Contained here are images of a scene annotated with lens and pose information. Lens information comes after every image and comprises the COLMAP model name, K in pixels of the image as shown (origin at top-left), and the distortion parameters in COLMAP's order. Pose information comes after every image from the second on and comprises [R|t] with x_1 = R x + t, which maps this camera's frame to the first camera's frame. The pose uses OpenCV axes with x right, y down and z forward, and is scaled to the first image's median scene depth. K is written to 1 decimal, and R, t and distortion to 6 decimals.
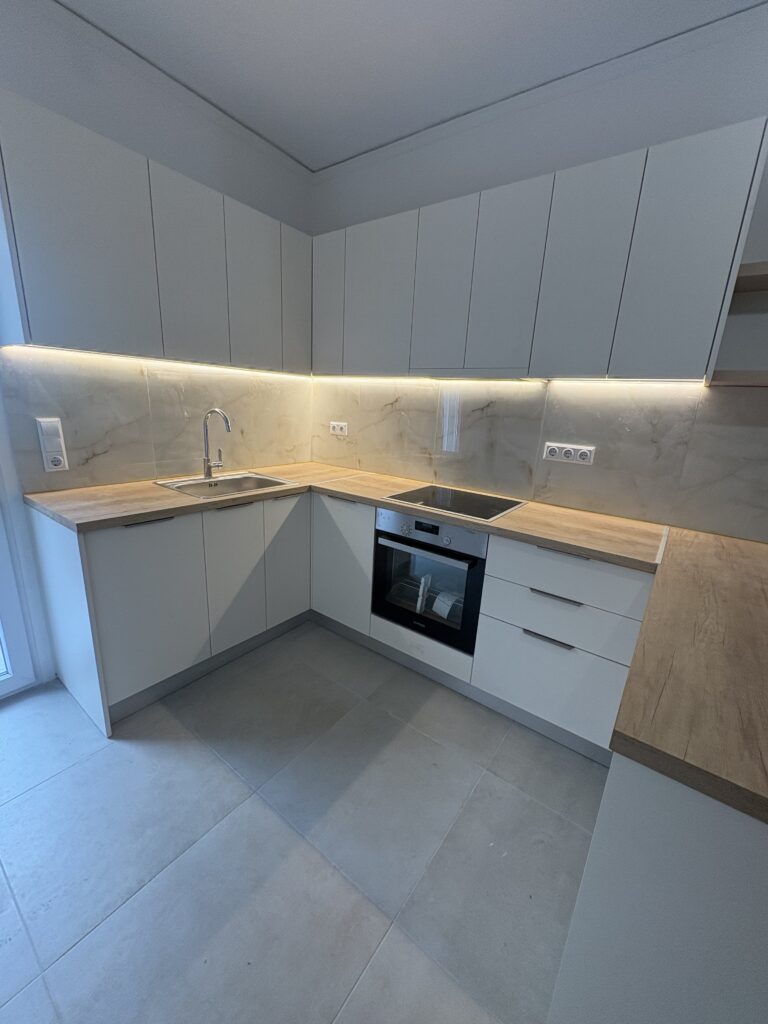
lens RADIAL K [[406.1, 0, 384.1], [0, 406.1, 513.7], [0, 0, 1]] dist [-0.001005, 0.000621]
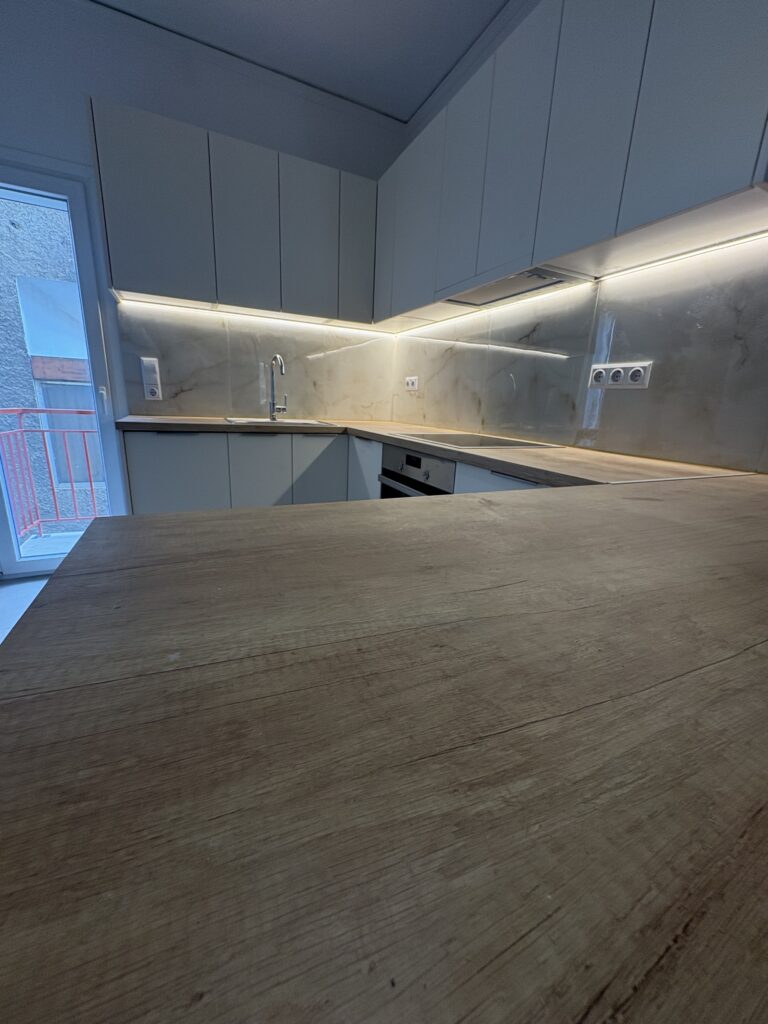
lens RADIAL K [[406.1, 0, 385.4], [0, 406.1, 513.8], [0, 0, 1]] dist [-0.001005, 0.000621]
pose [[0.883403, 0.113291, -0.454713, 0.448743], [-0.123541, 0.992313, 0.007220, 0.144126], [0.452036, 0.049798, 0.890609, 0.178438]]
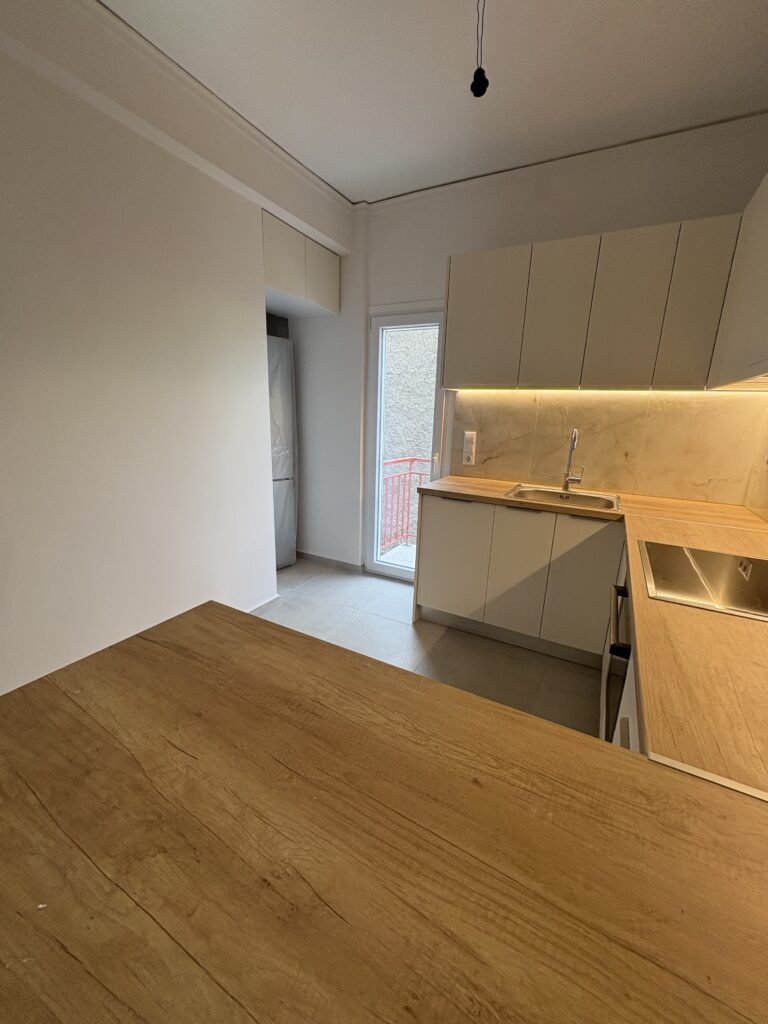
lens RADIAL K [[406.1, 0, 386.3], [0, 406.1, 513.7], [0, 0, 1]] dist [-0.001005, 0.000621]
pose [[0.143016, 0.201261, -0.969041, 0.680723], [-0.283306, 0.946460, 0.154760, -0.072822], [0.948306, 0.252402, 0.192378, 0.402148]]
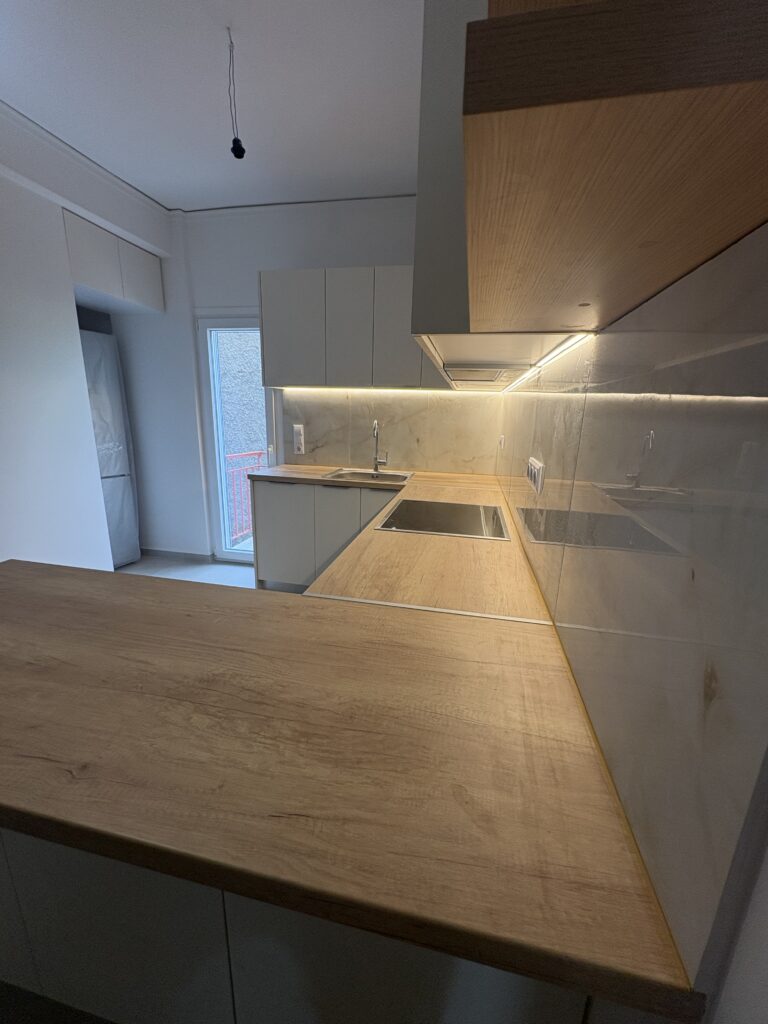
lens RADIAL K [[406.1, 0, 385.9], [0, 406.1, 513.2], [0, 0, 1]] dist [-0.001005, 0.000621]
pose [[0.422719, 0.181122, -0.887977, 0.944495], [-0.245249, 0.966128, 0.080313, -0.083100], [0.872446, 0.183825, 0.452821, 0.520422]]
